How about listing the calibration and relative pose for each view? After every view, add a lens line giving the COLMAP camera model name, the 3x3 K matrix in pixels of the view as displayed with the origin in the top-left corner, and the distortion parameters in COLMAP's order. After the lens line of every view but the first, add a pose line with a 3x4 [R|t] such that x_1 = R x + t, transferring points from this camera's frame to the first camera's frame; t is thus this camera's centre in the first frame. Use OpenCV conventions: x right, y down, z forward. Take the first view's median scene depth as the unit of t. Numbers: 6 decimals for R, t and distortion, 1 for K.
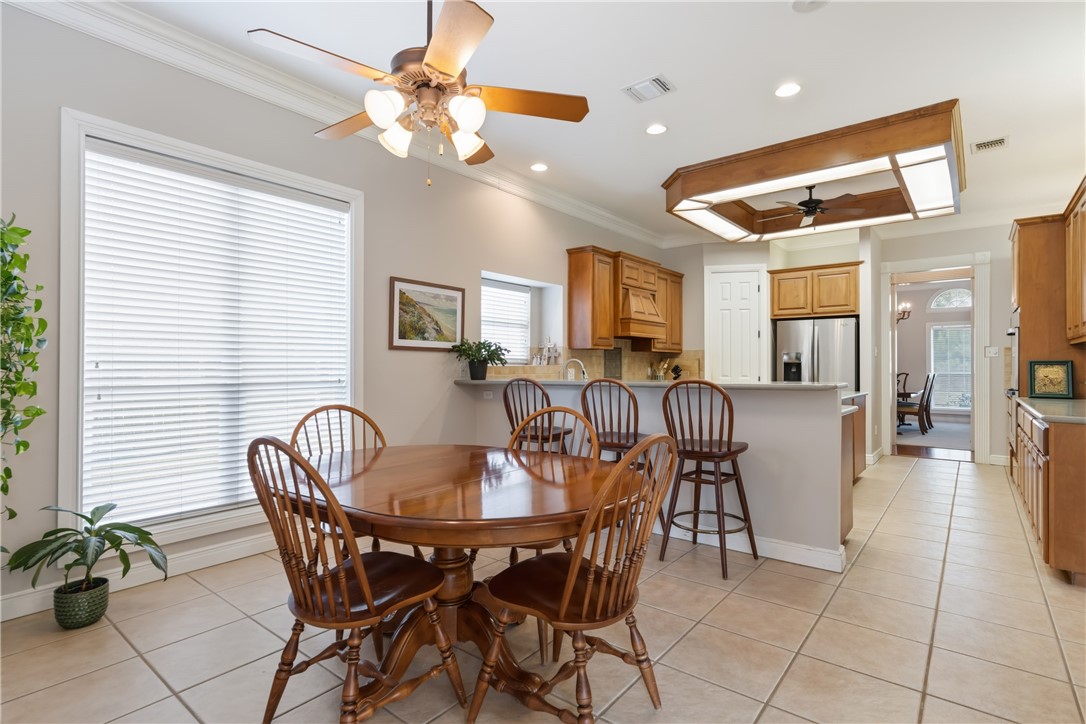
lens RADIAL K [[537.9, 0, 542.0], [0, 537.9, 361.4], [0, 0, 1]] dist [0.010843, 0.000241]
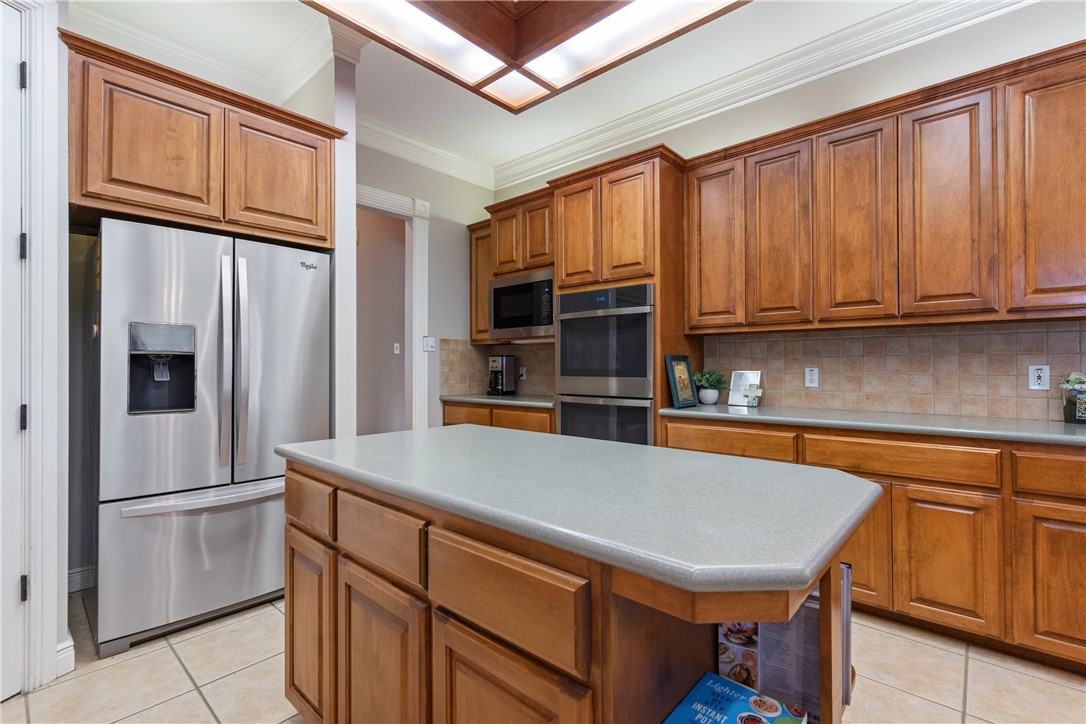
lens RADIAL K [[494.3, 0, 541.1], [0, 494.3, 361.4], [0, 0, 1]] dist [0.001910, 0.000275]
pose [[0.060233, 0.004115, 0.998176, 0.178627], [-0.005051, 0.999980, -0.003818, 0.006489], [-0.998172, -0.004812, 0.060253, 0.757619]]
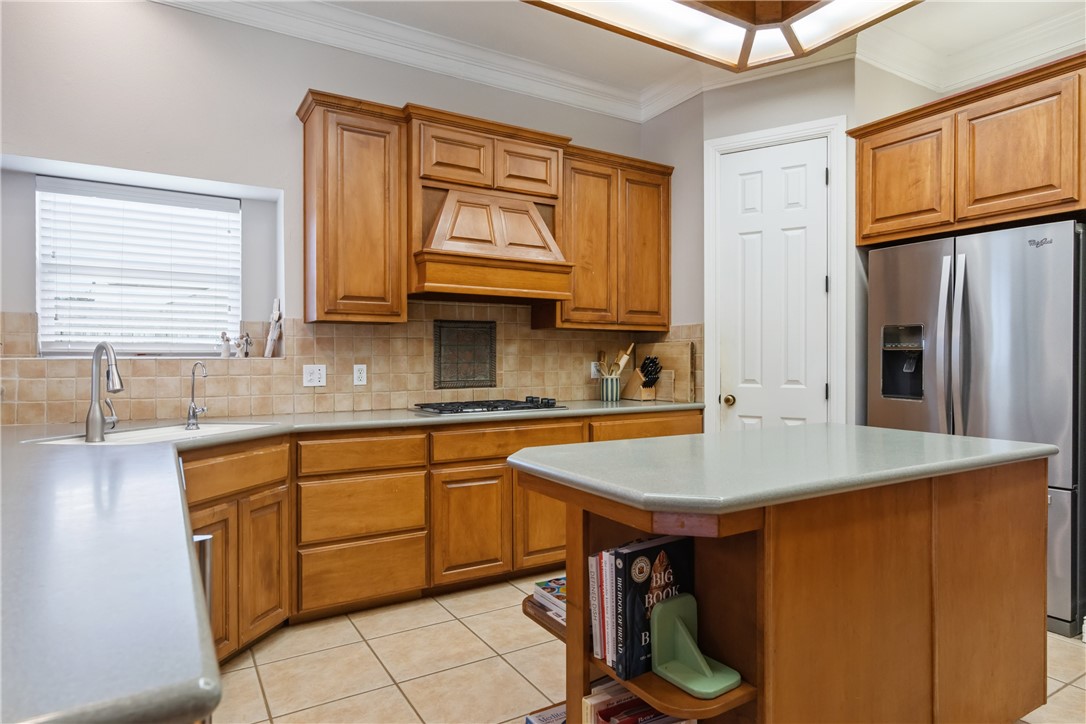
lens RADIAL K [[620.2, 0, 542.3], [0, 620.2, 363.9], [0, 0, 1]] dist [0.002515, -0.000224]
pose [[0.937179, 0.003257, -0.348833, 0.377663], [0.002184, 0.999882, 0.015205, 0.004484], [0.348841, -0.015012, 0.937062, 0.480057]]
